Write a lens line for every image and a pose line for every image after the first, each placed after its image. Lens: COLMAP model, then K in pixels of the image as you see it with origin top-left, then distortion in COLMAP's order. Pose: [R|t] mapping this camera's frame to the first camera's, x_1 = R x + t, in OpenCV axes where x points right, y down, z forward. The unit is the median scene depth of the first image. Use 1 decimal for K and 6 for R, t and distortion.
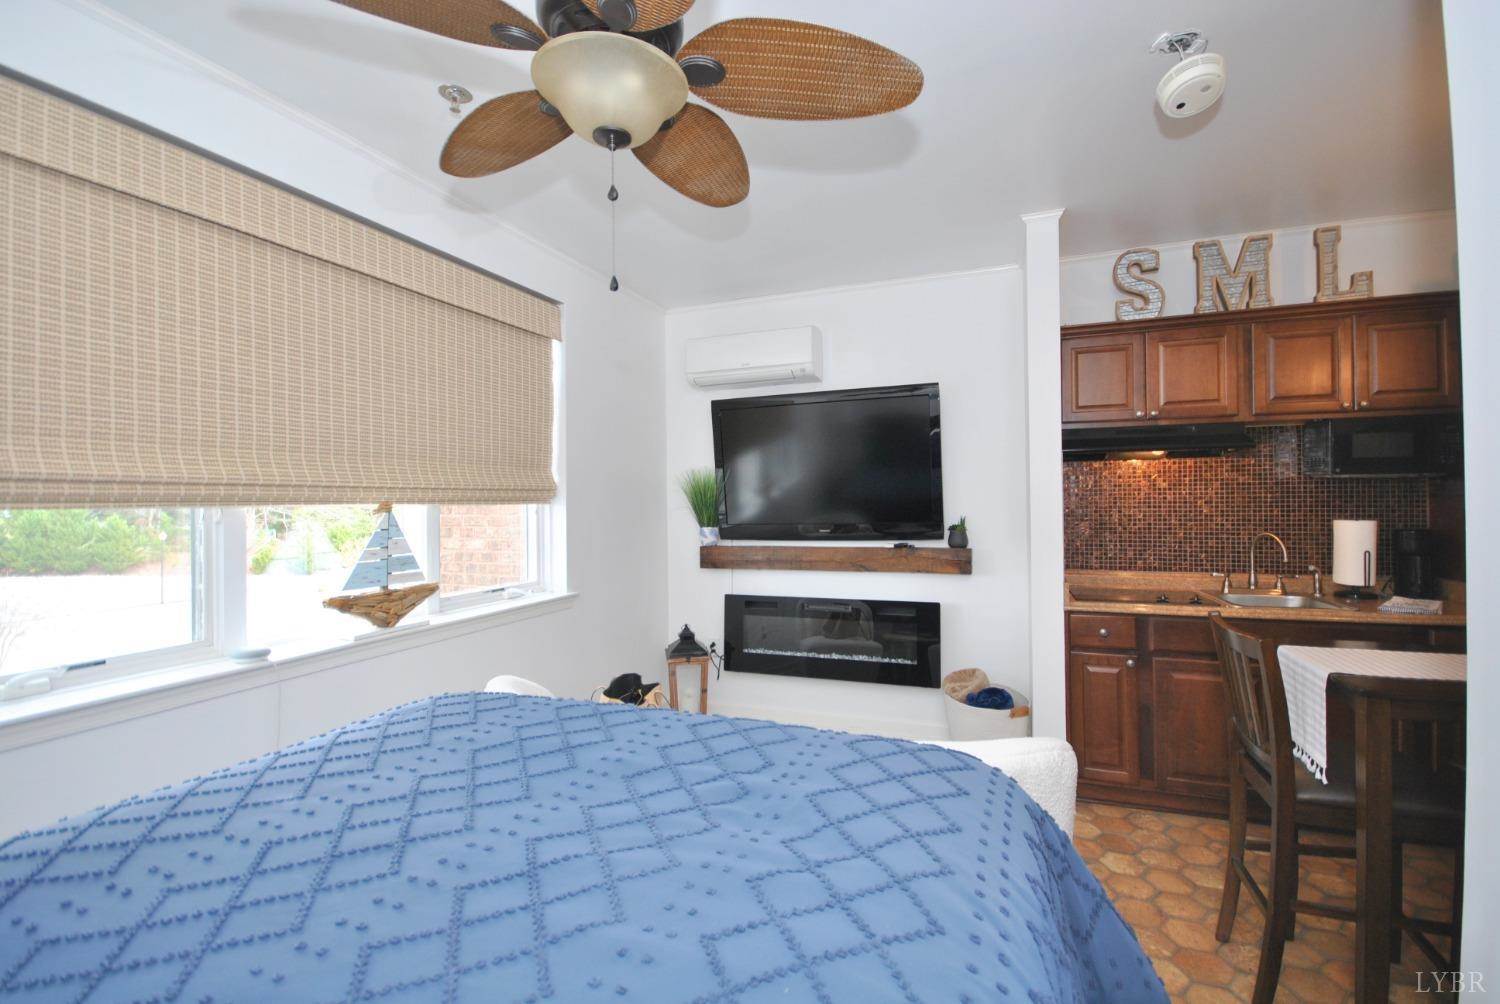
lens RADIAL K [[656.8, 0, 762.8], [0, 656.8, 500.5], [0, 0, 1]] dist [0.004093, 0.000146]
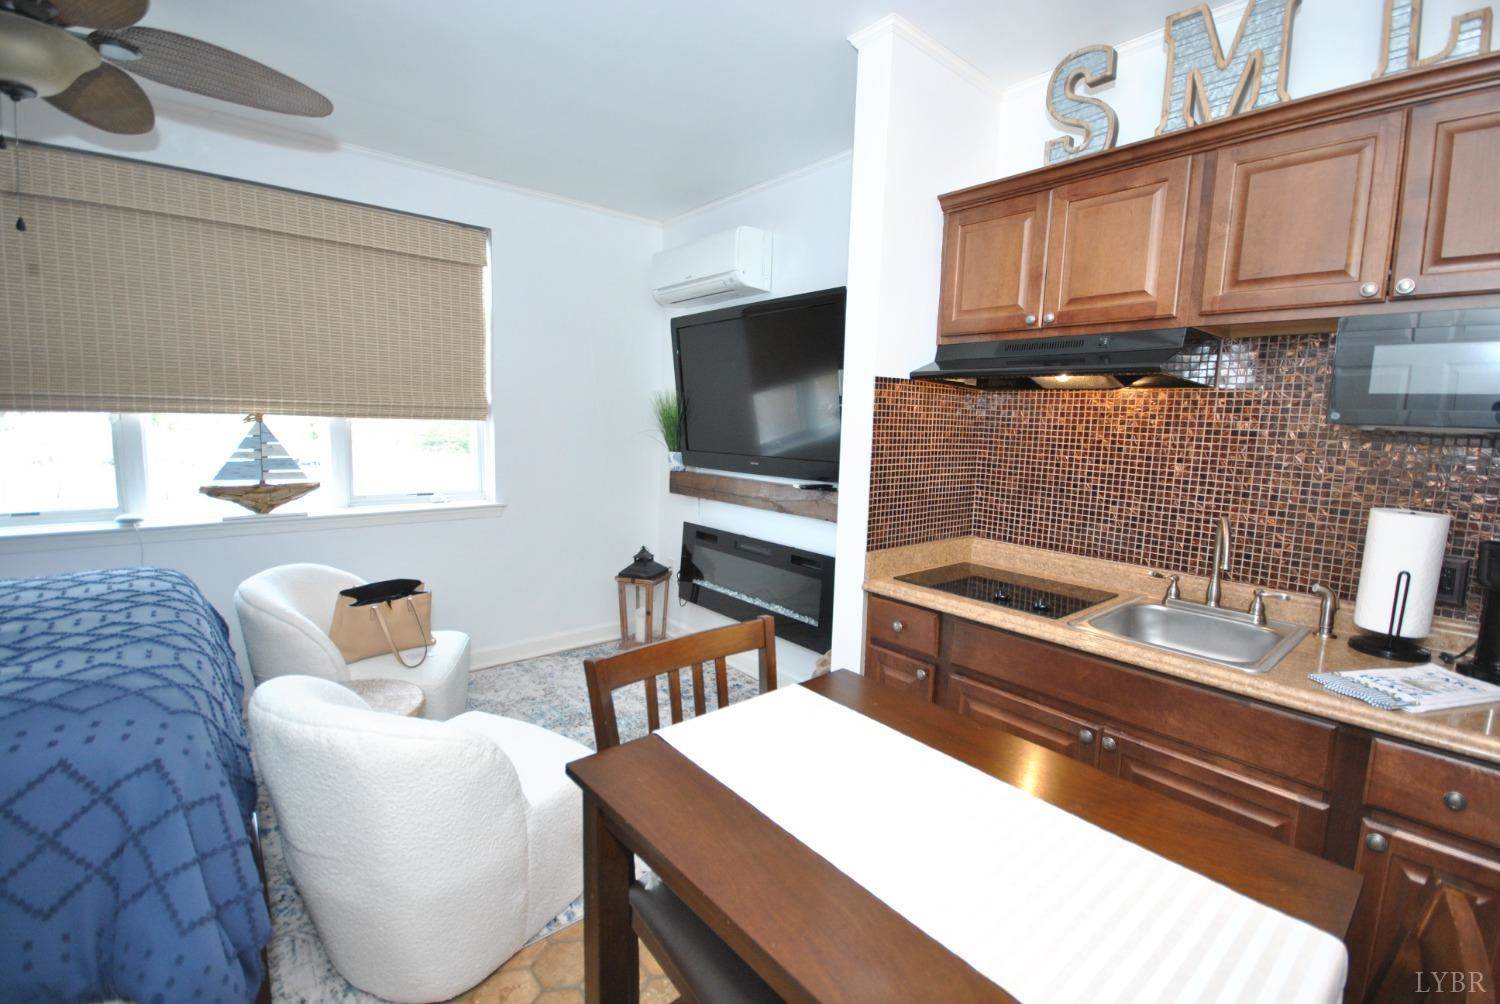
lens RADIAL K [[656.8, 0, 750.8], [0, 656.8, 493.0], [0, 0, 1]] dist [0.004093, 0.000146]
pose [[0.876594, 0.092346, -0.472288, 0.667062], [-0.039707, 0.991948, 0.120258, -0.027307], [0.479590, -0.086664, 0.873202, 0.277738]]
